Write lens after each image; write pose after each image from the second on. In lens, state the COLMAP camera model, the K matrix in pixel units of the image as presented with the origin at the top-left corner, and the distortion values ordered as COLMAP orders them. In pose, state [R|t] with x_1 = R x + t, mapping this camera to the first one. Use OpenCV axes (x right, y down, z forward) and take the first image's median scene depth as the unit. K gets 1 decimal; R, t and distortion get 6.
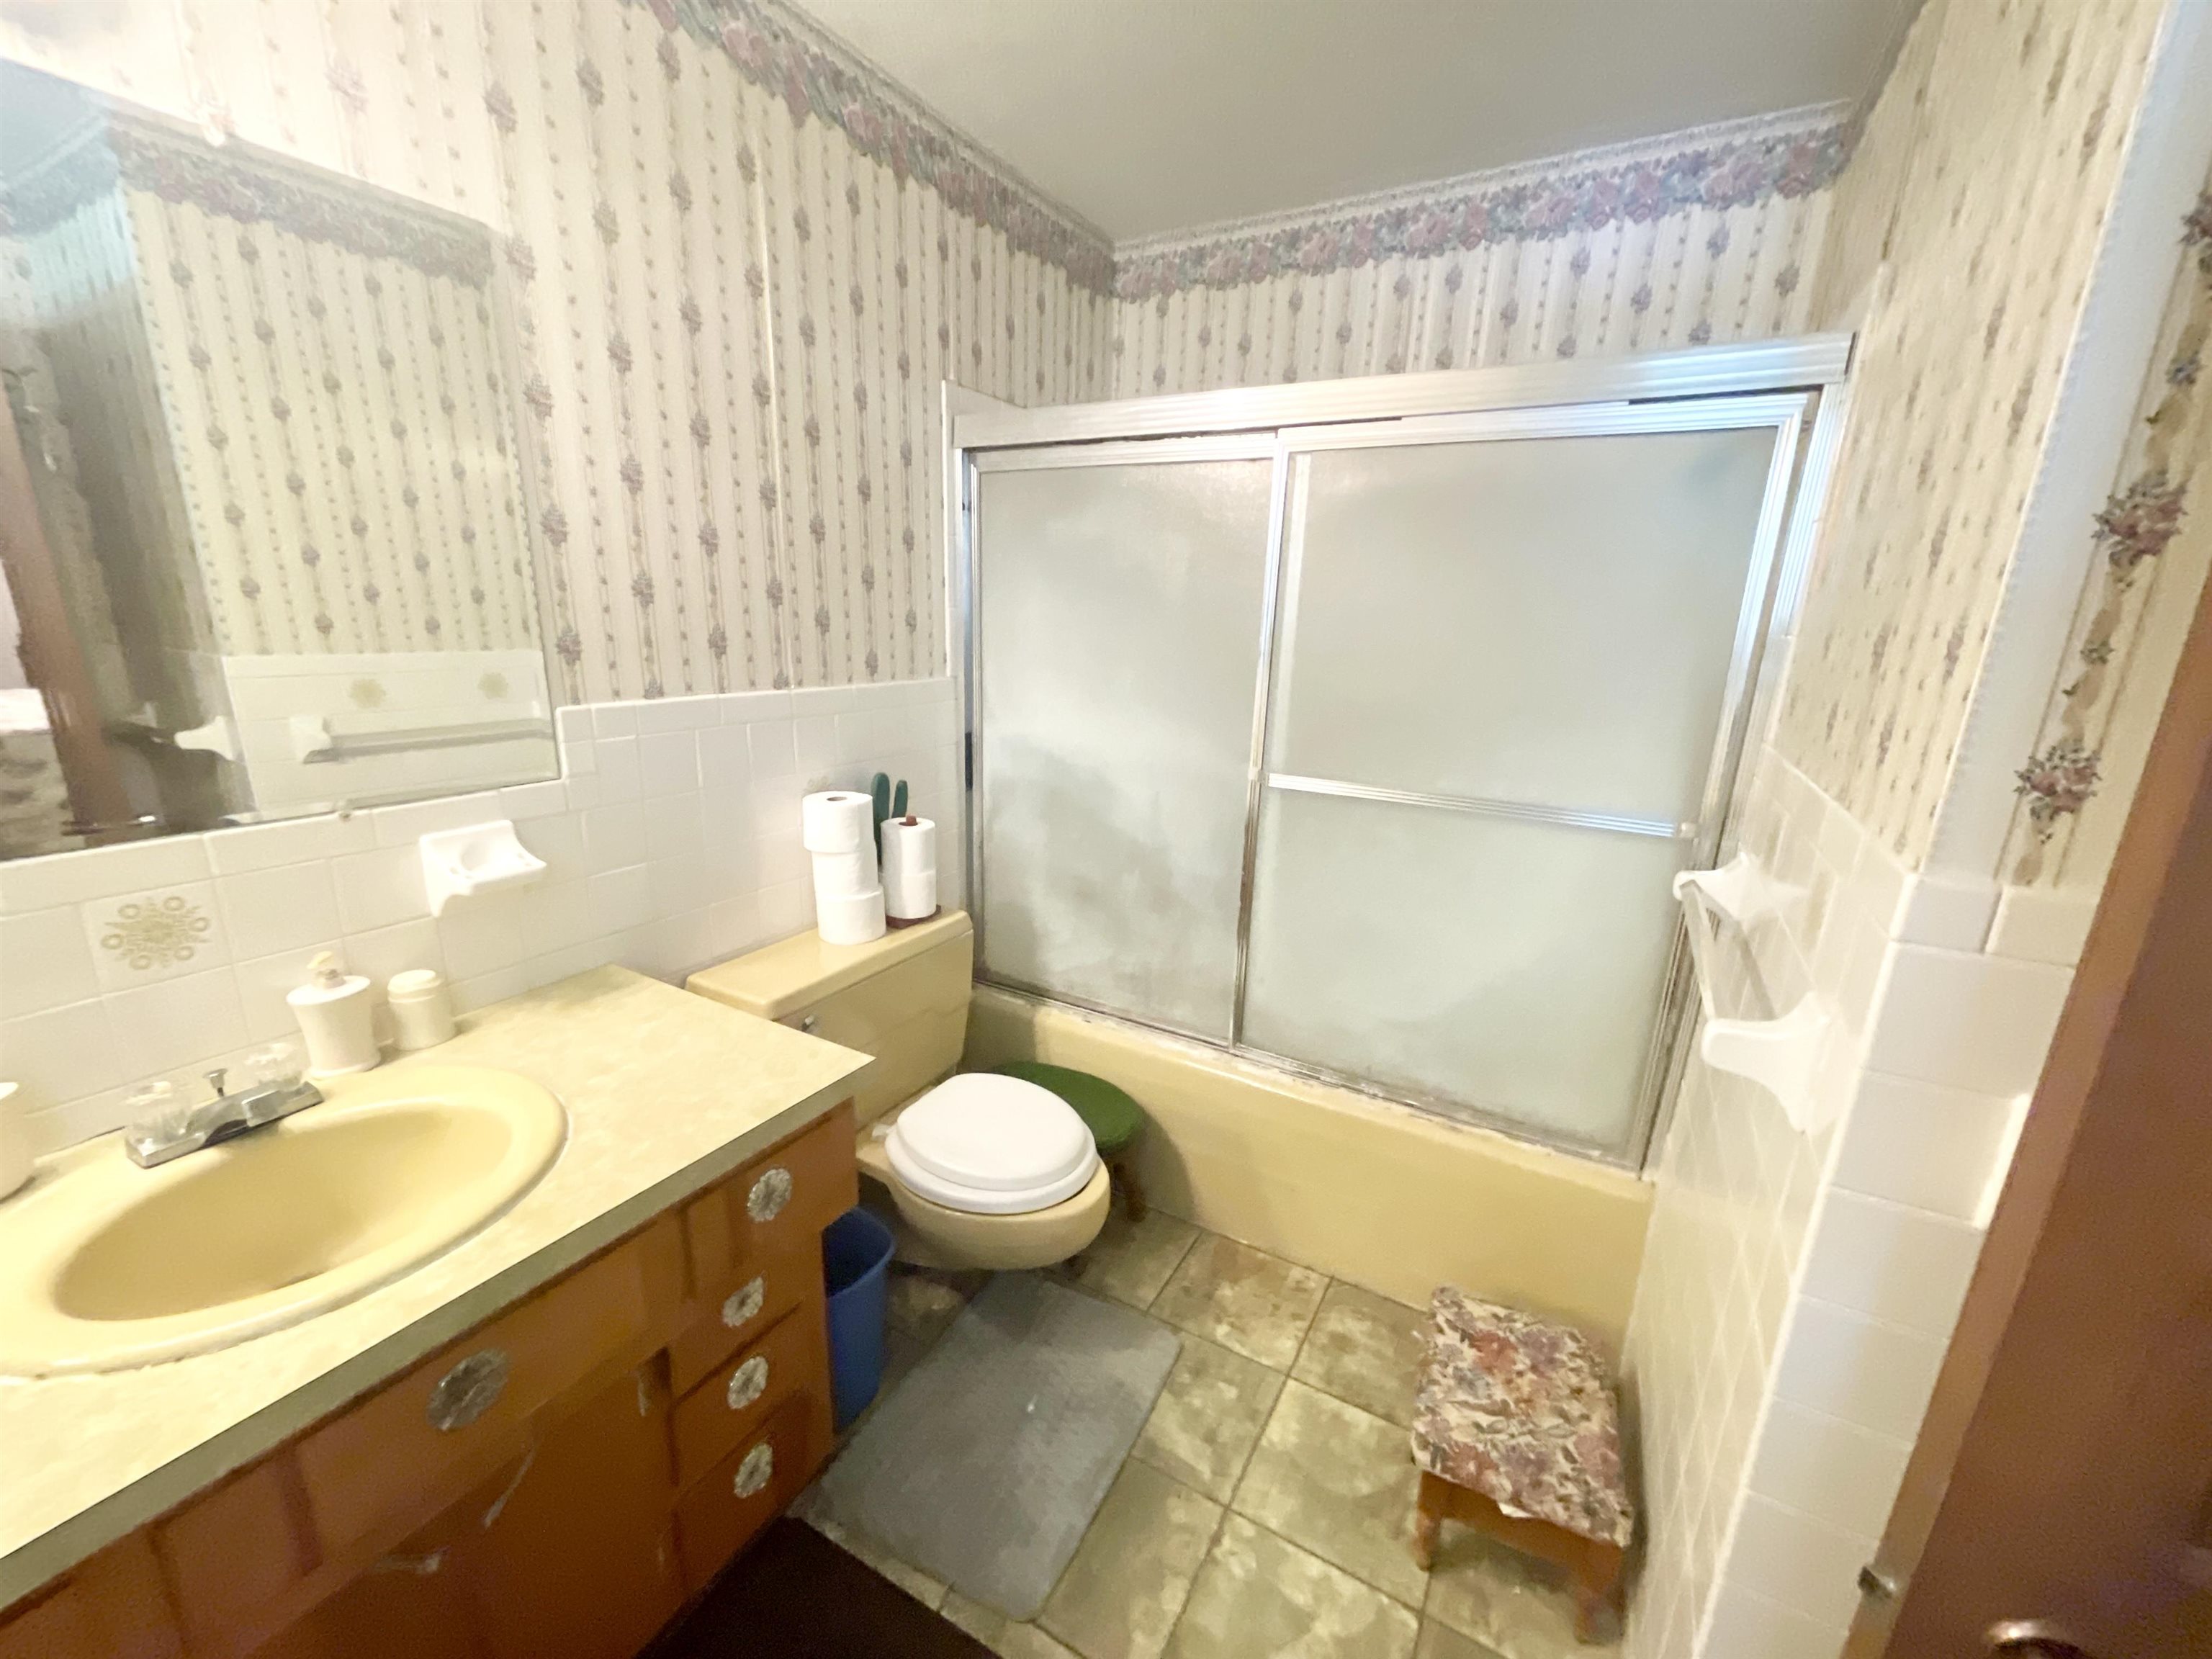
lens RADIAL K [[891.4, 0, 1099.9], [0, 891.4, 837.9], [0, 0, 1]] dist [-0.011688, 0.007844]
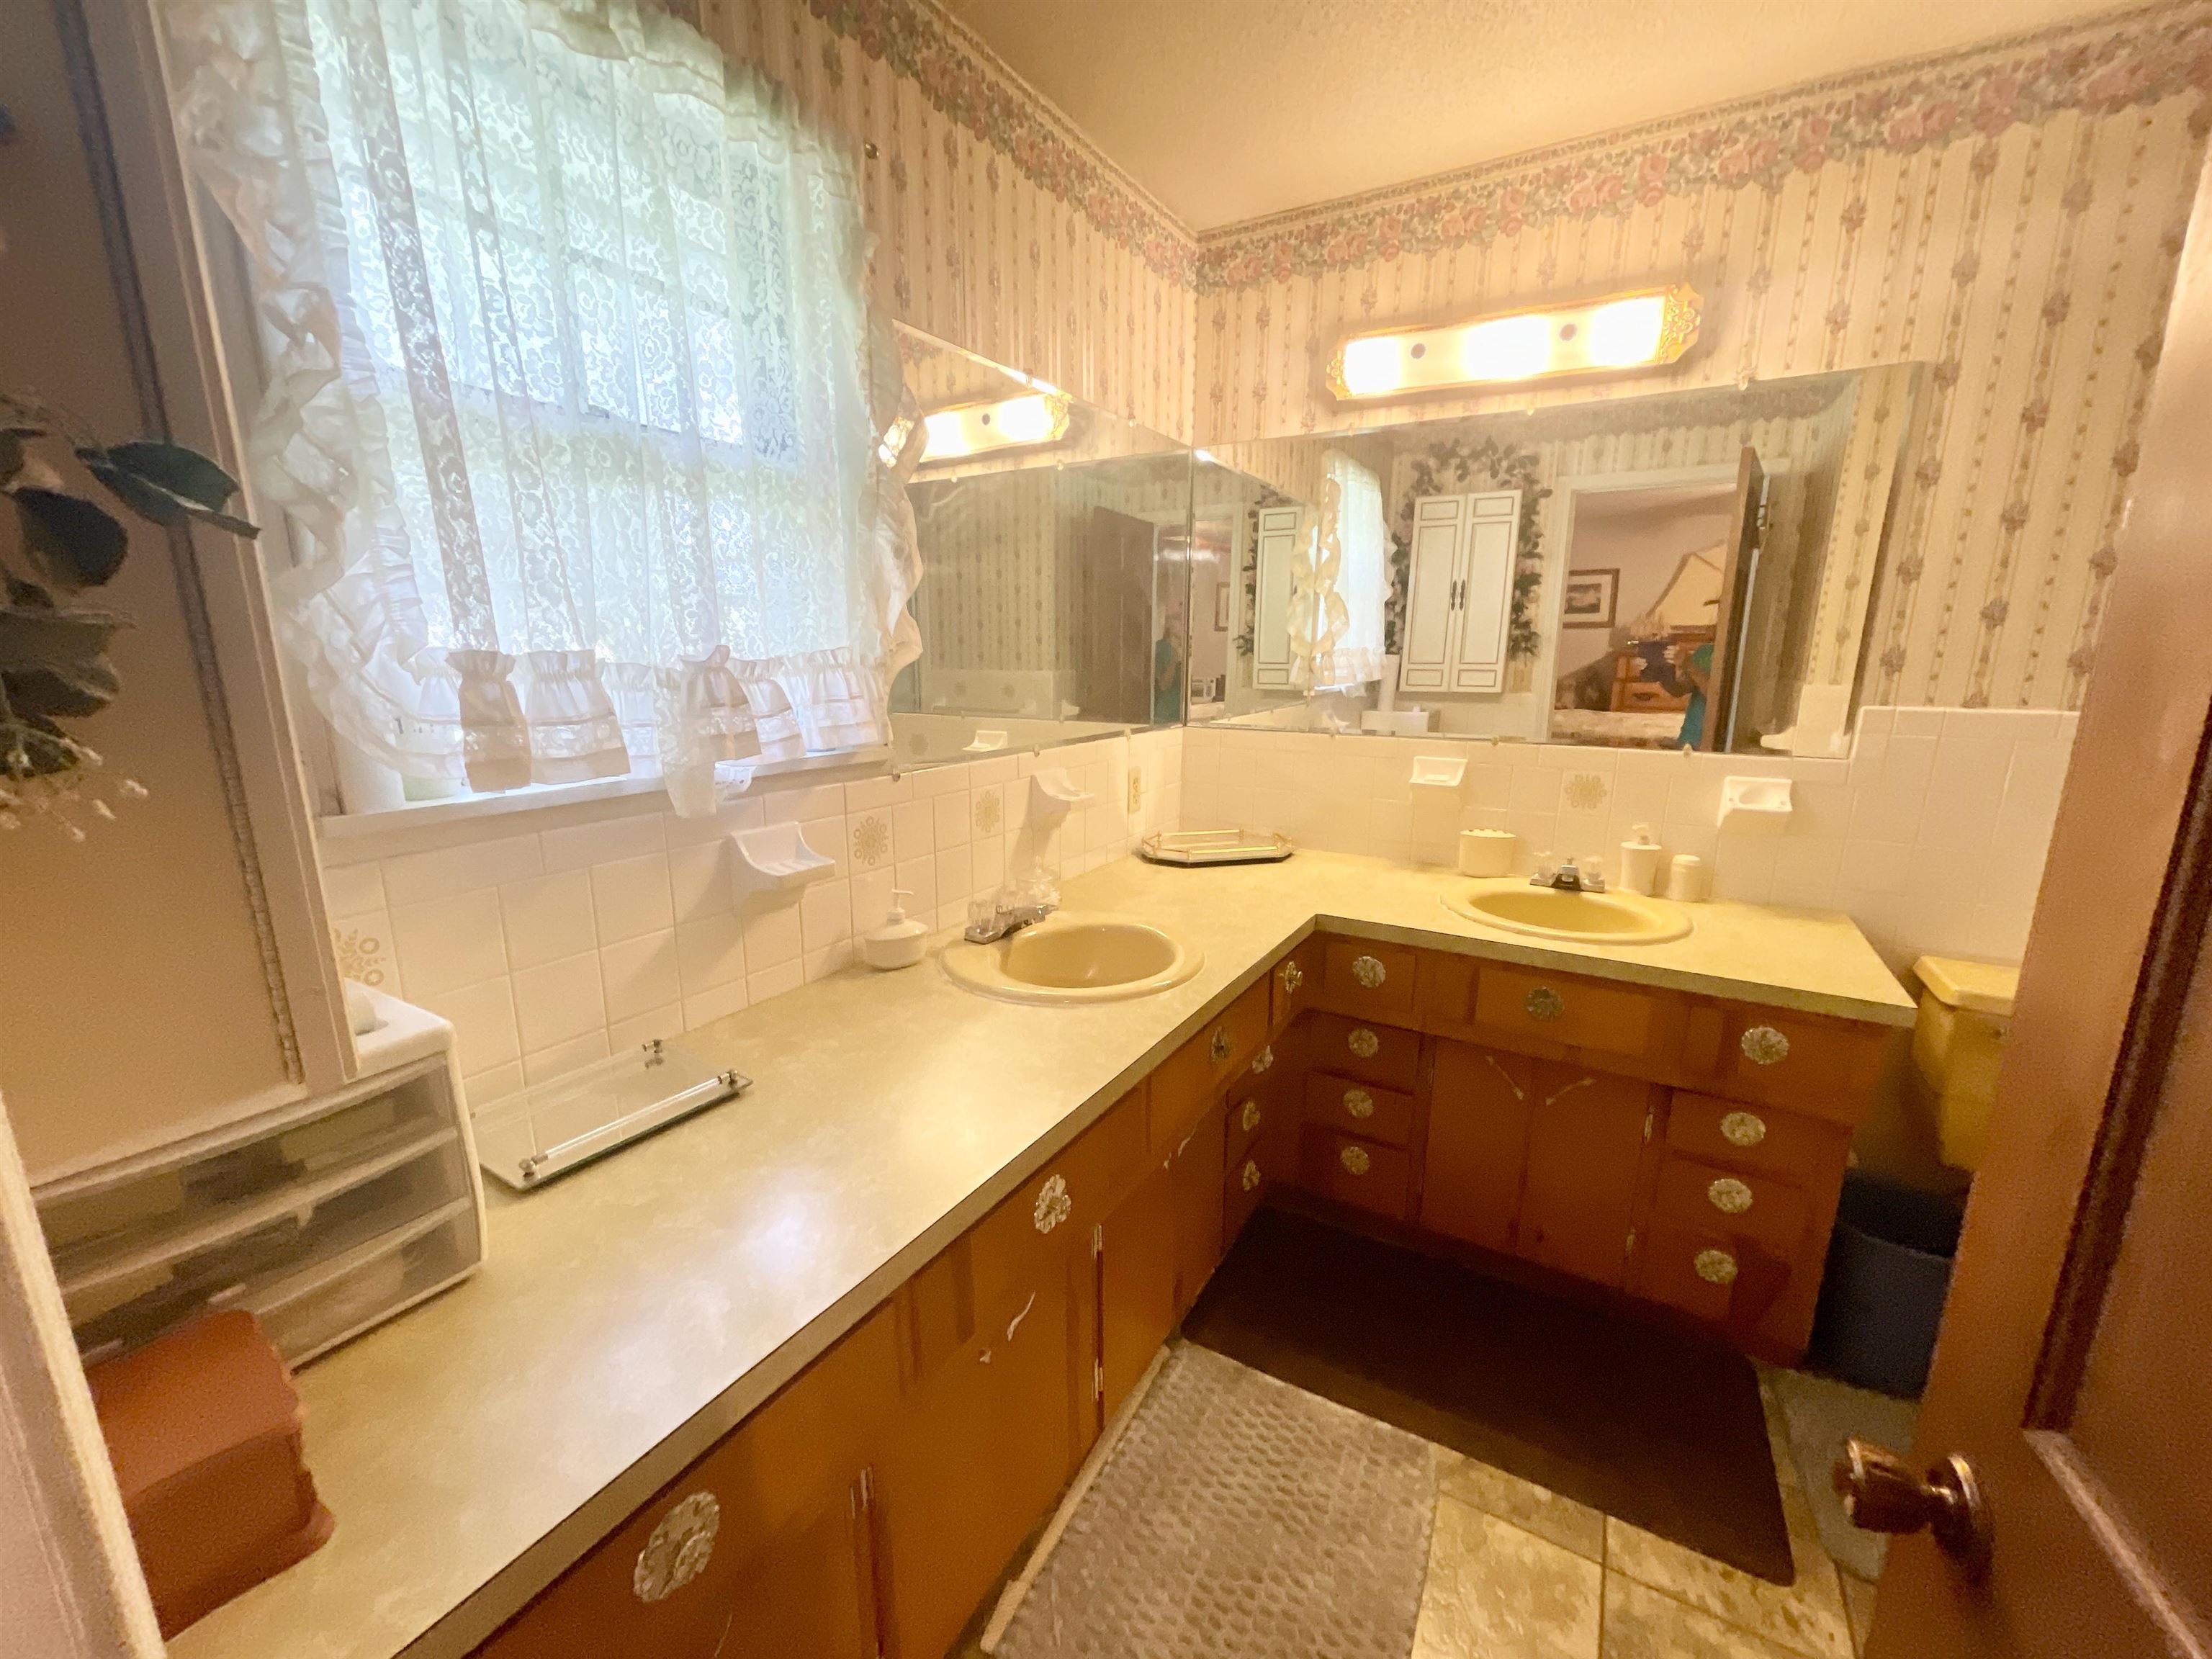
lens RADIAL K [[891.4, 0, 1099.9], [0, 891.4, 837.9], [0, 0, 1]] dist [-0.011688, 0.007844]
pose [[-0.027744, 0.180795, -0.983129, 0.946285], [-0.257541, 0.949013, 0.181789, 0.116485], [0.965869, 0.258240, 0.020232, -0.093603]]
